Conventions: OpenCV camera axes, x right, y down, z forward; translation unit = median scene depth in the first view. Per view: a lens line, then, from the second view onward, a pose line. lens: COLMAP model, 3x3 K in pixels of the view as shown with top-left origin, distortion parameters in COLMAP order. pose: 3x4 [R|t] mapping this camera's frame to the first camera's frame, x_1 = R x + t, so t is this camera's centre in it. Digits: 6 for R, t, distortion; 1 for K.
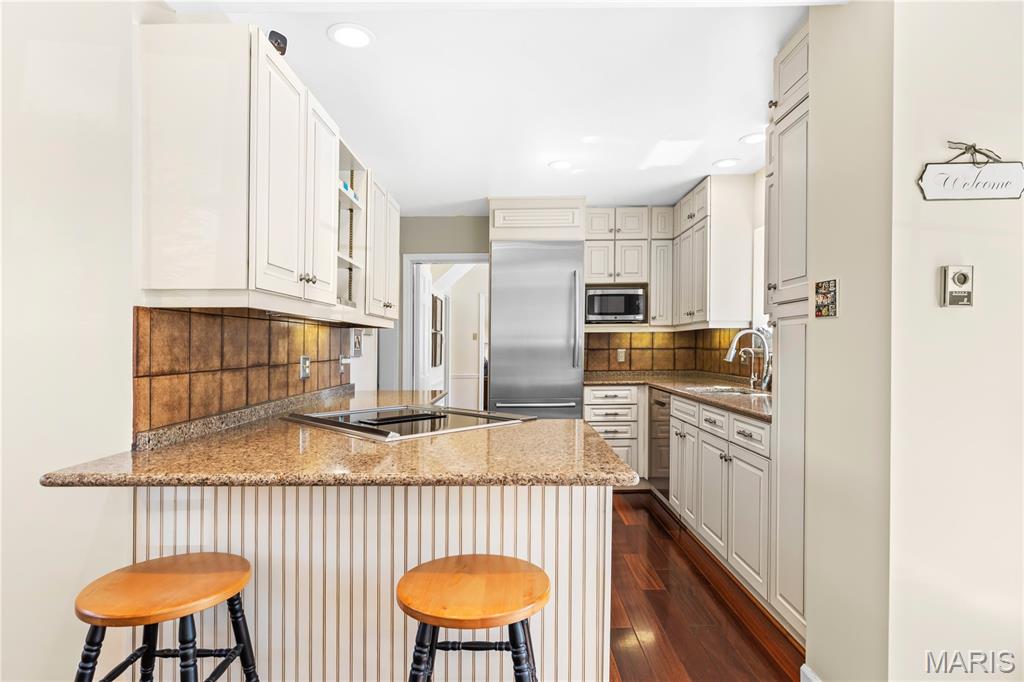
lens RADIAL K [[558.0, 0, 510.6], [0, 558.0, 341.8], [0, 0, 1]] dist [0.000717, -0.001233]
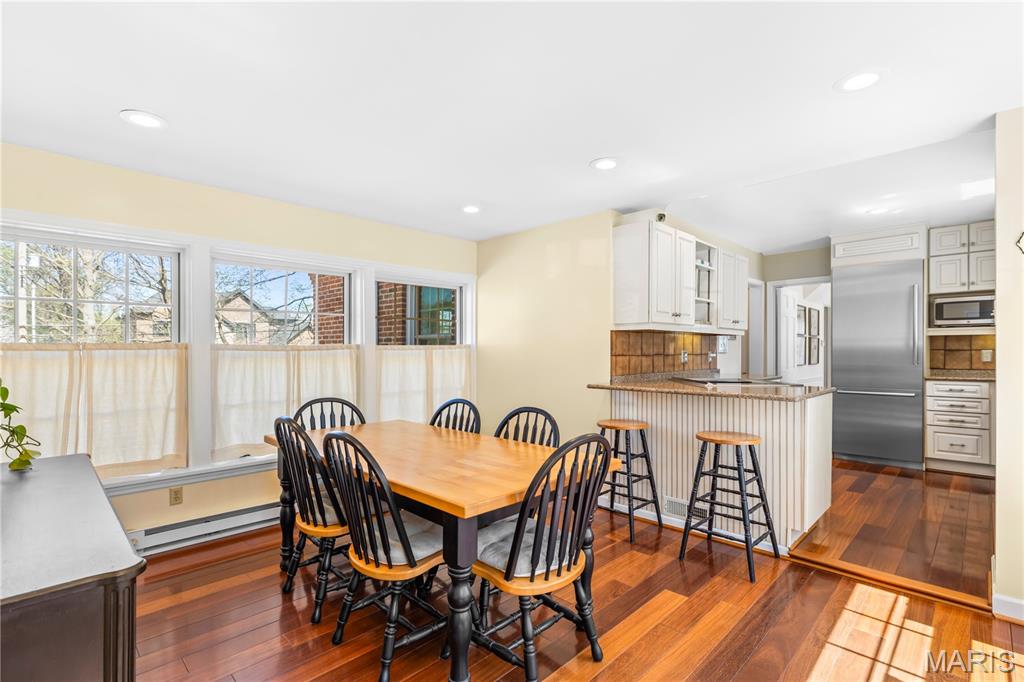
lens RADIAL K [[475.0, 0, 511.9], [0, 475.0, 344.3], [0, 0, 1]] dist [0.003199, -0.001365]
pose [[0.715000, -0.004058, -0.699112, 0.210778], [0.001549, 0.999990, -0.004220, 0.005209], [0.699122, 0.001934, 0.714999, -0.348761]]
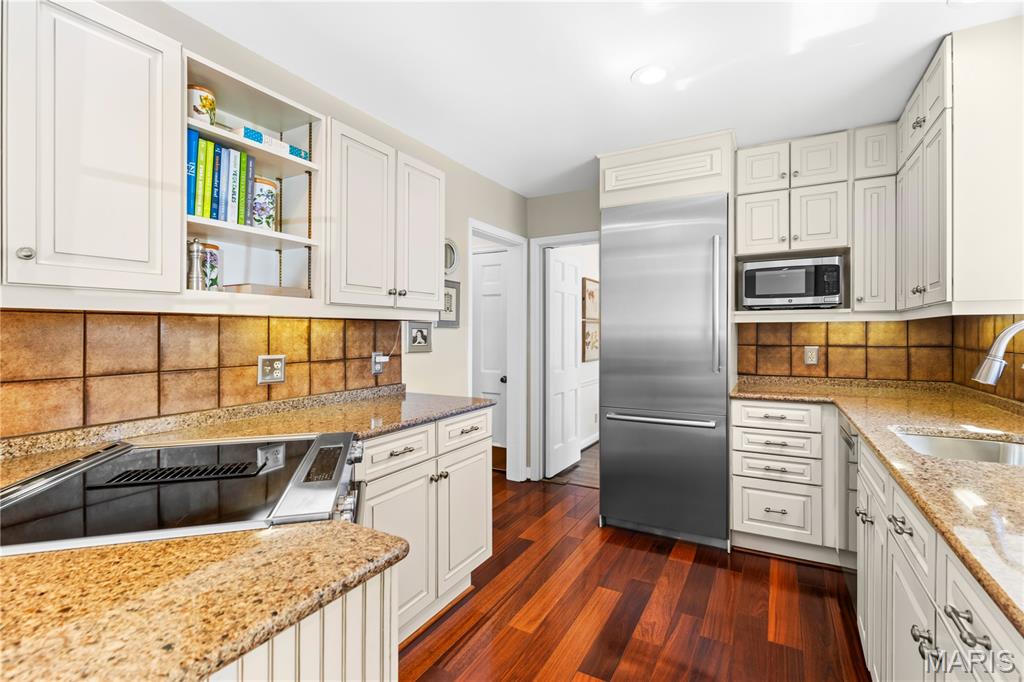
lens RADIAL K [[475.0, 0, 510.8], [0, 475.0, 324.3], [0, 0, 1]] dist [0.003199, -0.001365]
pose [[0.875932, -0.004039, -0.482418, 0.178134], [-0.000120, 0.999963, -0.008590, -0.010028], [0.482435, 0.007582, 0.875899, 0.340287]]
